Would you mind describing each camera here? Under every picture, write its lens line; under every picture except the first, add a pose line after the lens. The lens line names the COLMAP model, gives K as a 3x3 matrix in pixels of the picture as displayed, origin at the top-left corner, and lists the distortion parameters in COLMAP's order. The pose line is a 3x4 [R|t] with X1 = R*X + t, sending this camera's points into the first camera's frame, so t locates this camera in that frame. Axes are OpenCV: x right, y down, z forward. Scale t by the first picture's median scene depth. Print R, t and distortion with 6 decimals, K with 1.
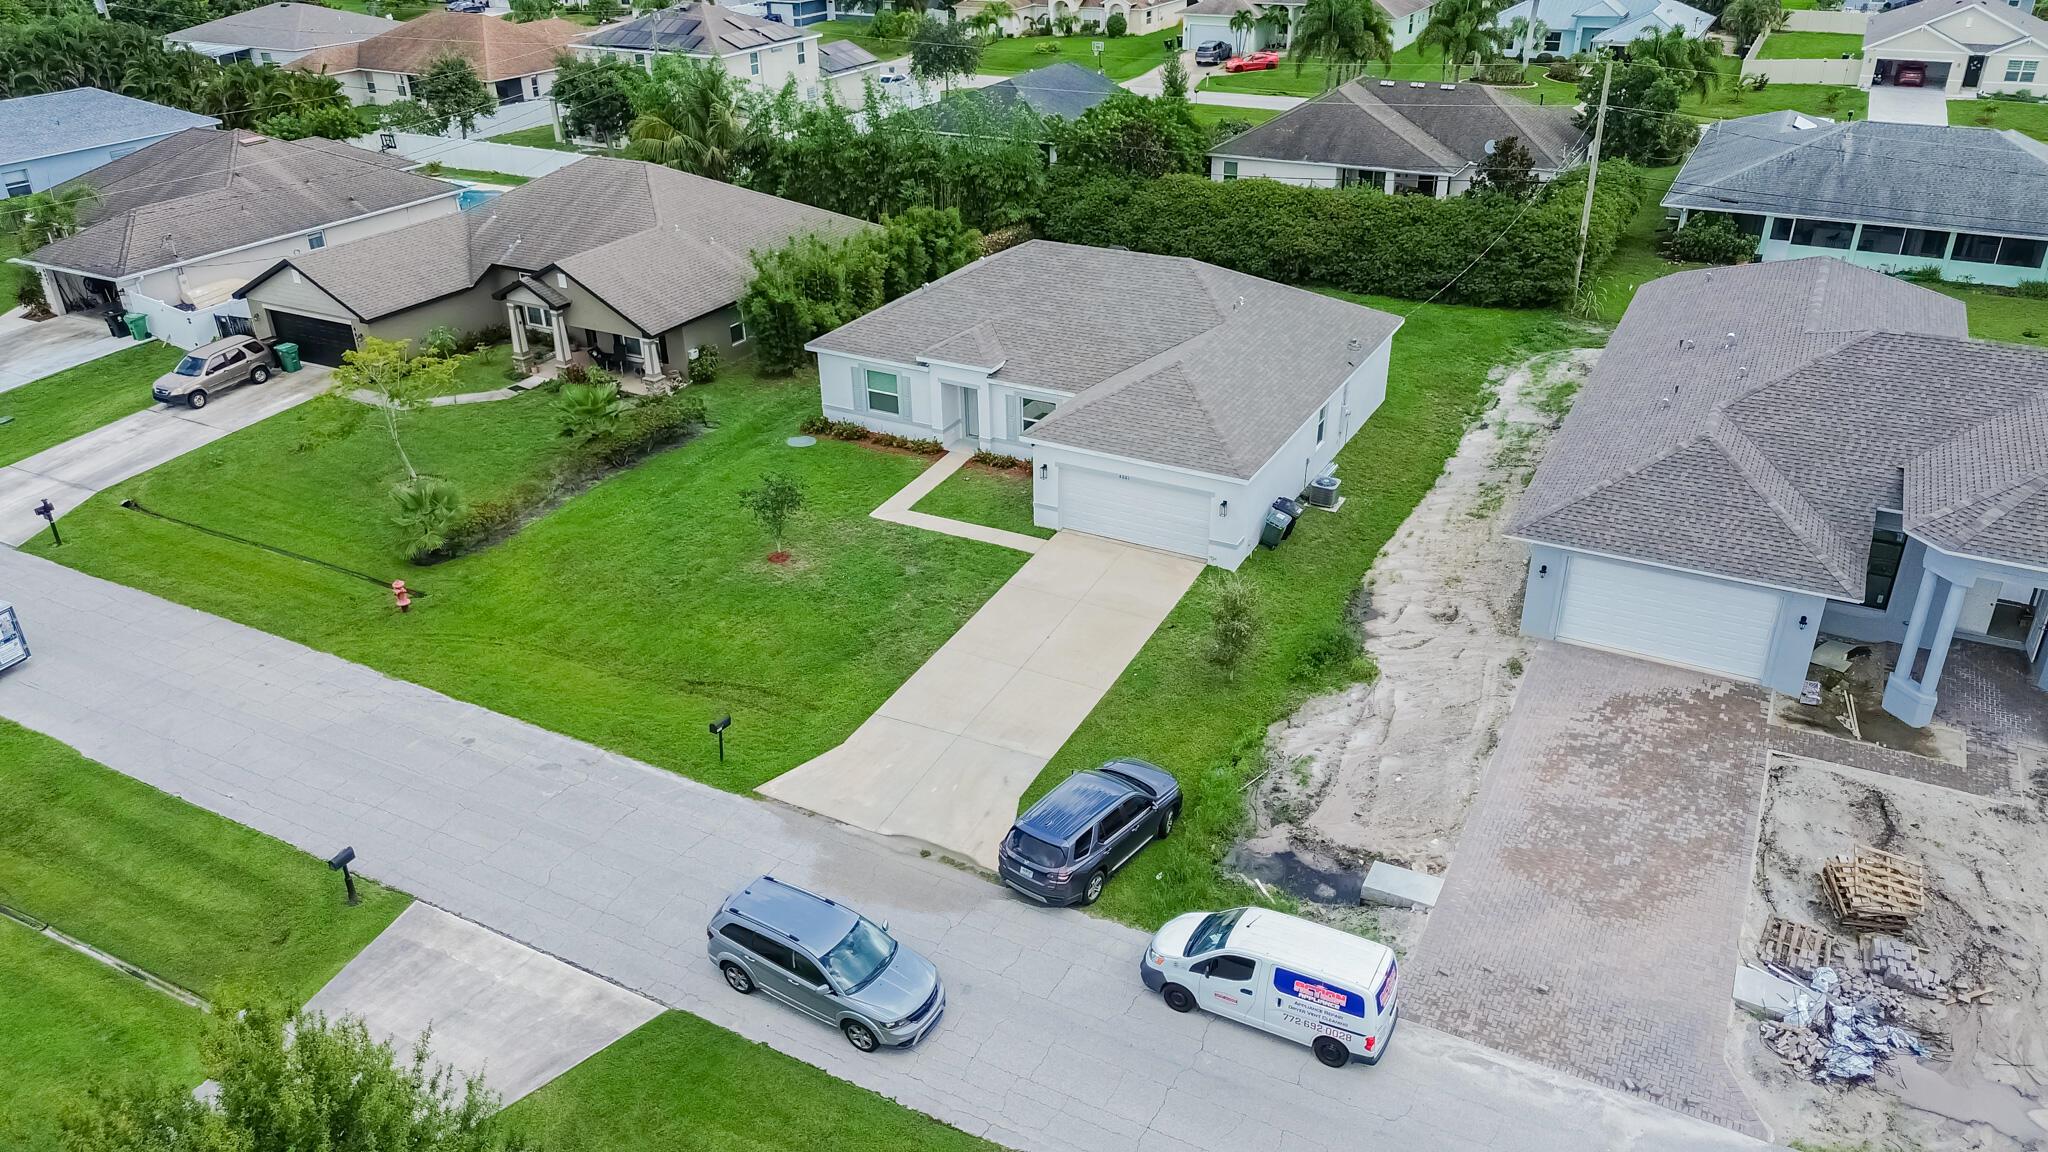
lens RADIAL K [[1461.6, 0, 1027.9], [0, 1461.6, 560.9], [0, 0, 1]] dist [0.046748, -0.025015]
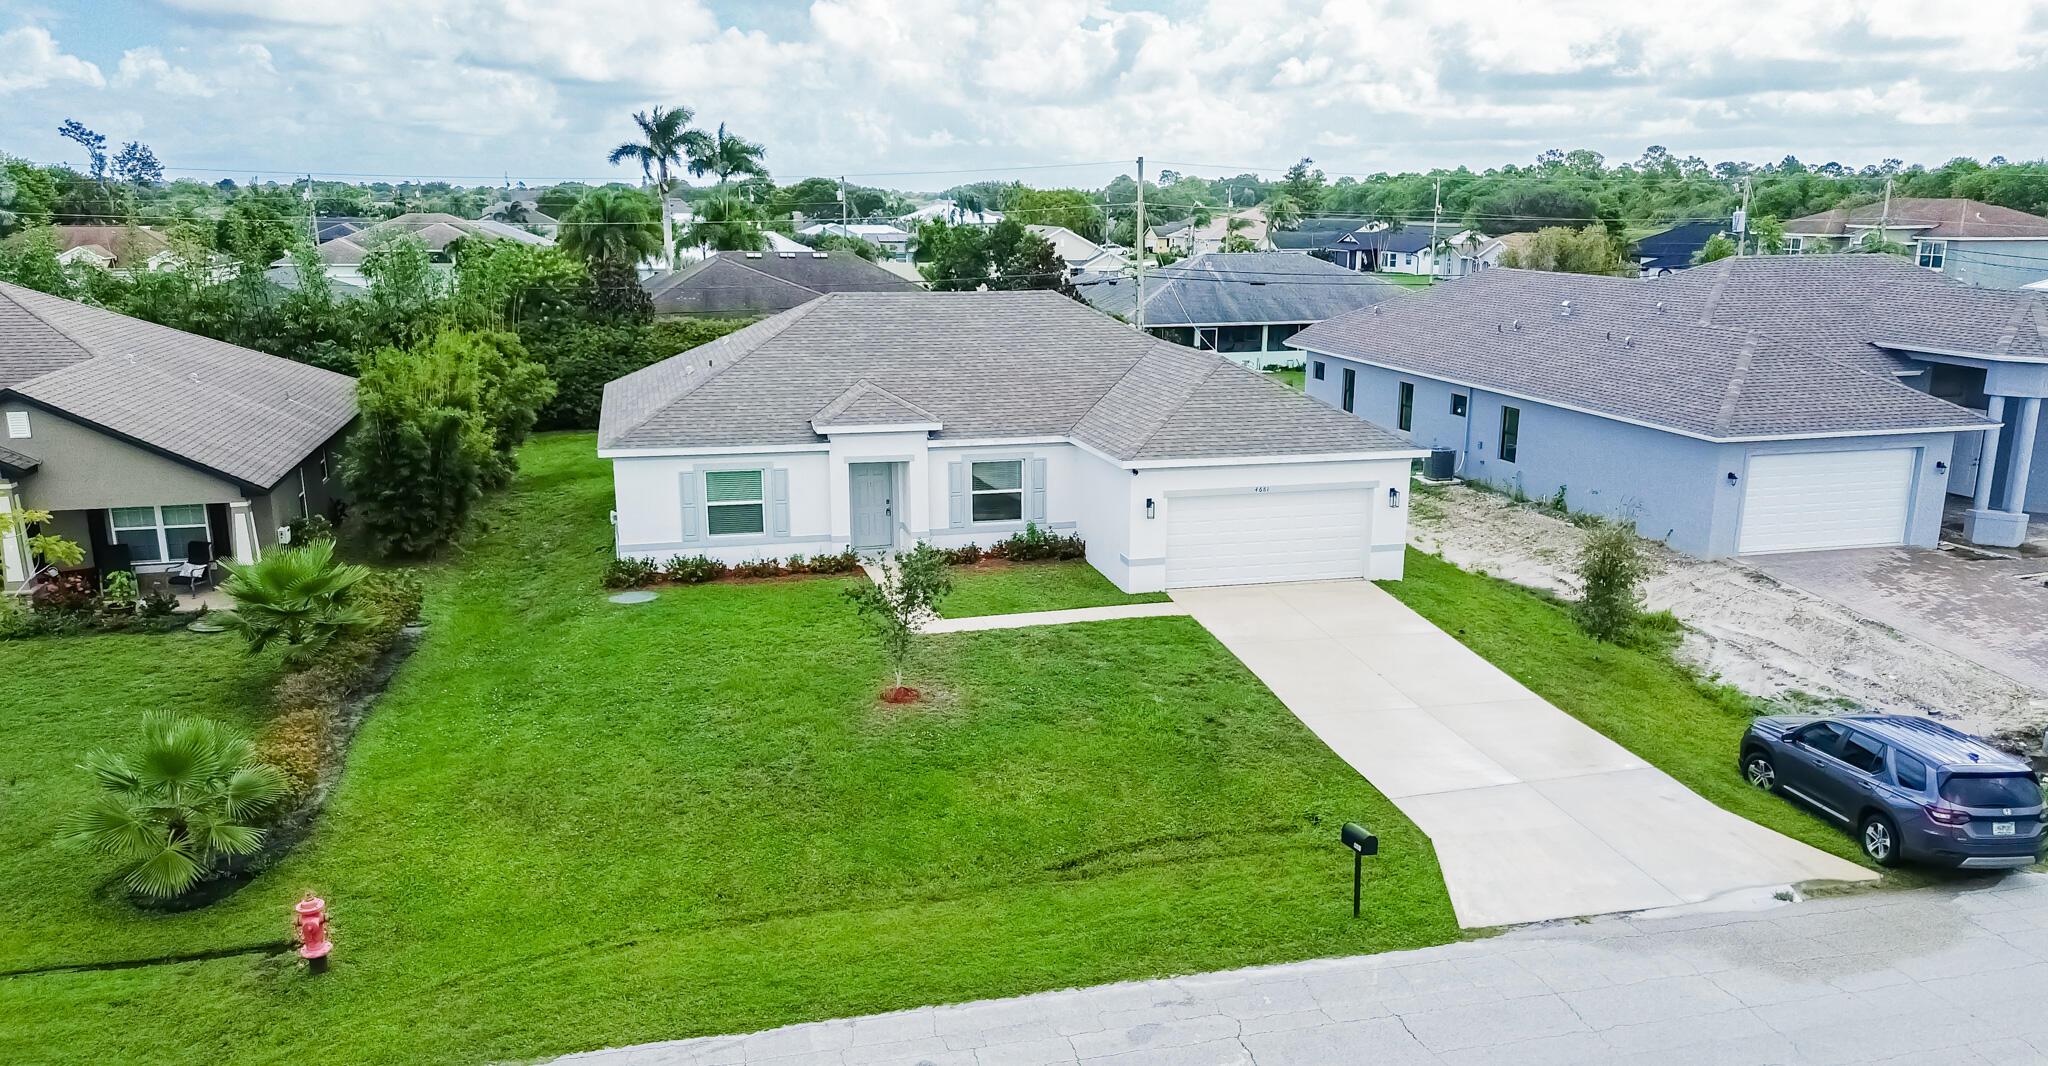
lens RADIAL K [[1513.6, 0, 1025.6], [0, 1513.6, 539.2], [0, 0, 1]] dist [0.024688, 0.004884]
pose [[0.736373, -0.136064, 0.662752, -0.588139], [0.295644, 0.945810, -0.134309, 0.038639], [-0.608563, 0.294840, 0.736696, 0.547990]]
